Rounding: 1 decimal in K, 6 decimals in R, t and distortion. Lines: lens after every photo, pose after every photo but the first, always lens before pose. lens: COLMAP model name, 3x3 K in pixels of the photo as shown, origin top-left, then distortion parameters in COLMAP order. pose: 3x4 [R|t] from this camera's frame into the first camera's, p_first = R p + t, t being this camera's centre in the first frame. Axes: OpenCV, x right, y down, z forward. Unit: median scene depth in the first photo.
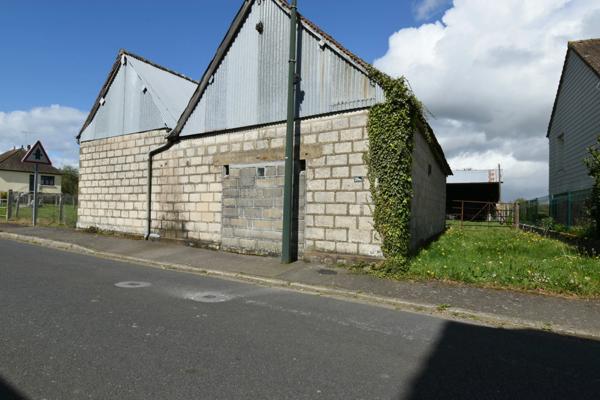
lens RADIAL K [[356.9, 0, 300.0], [0, 356.9, 200.0], [0, 0, 1]] dist [-0.000847, -0.000344]
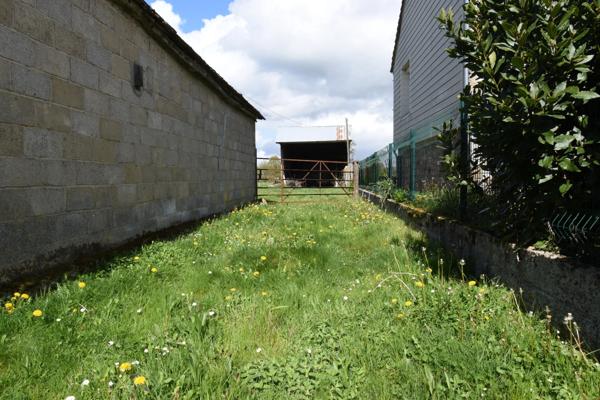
lens RADIAL K [[356.9, 0, 300.0], [0, 356.9, 200.0], [0, 0, 1]] dist [-0.000847, -0.000344]
pose [[0.946963, -0.056341, 0.316364, 0.265410], [0.030211, 0.995759, 0.086903, 0.020139], [-0.319918, -0.072736, 0.944649, 0.341927]]
